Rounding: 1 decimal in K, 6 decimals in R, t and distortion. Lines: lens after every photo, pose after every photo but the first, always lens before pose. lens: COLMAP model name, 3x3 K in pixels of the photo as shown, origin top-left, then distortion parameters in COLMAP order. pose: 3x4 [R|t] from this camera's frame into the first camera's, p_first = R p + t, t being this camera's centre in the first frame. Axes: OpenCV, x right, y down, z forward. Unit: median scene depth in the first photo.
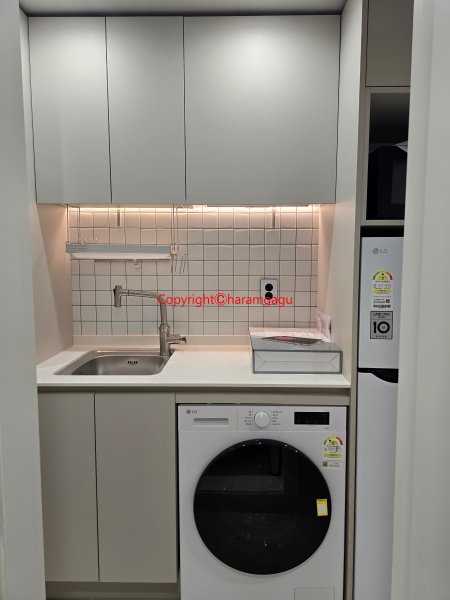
lens RADIAL K [[423.0, 0, 225.4], [0, 423.0, 297.8], [0, 0, 1]] dist [0.021342, 0.002458]
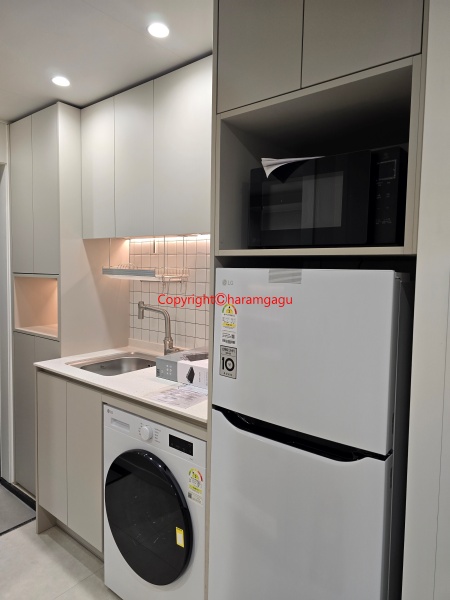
lens RADIAL K [[405.6, 0, 226.7], [0, 405.6, 293.7], [0, 0, 1]] dist [0.057759, -0.035454]
pose [[0.787340, 0.046933, -0.614730, 0.674508], [-0.067185, 0.997692, -0.009879, -0.056754], [0.612848, 0.049079, 0.788675, 0.214861]]
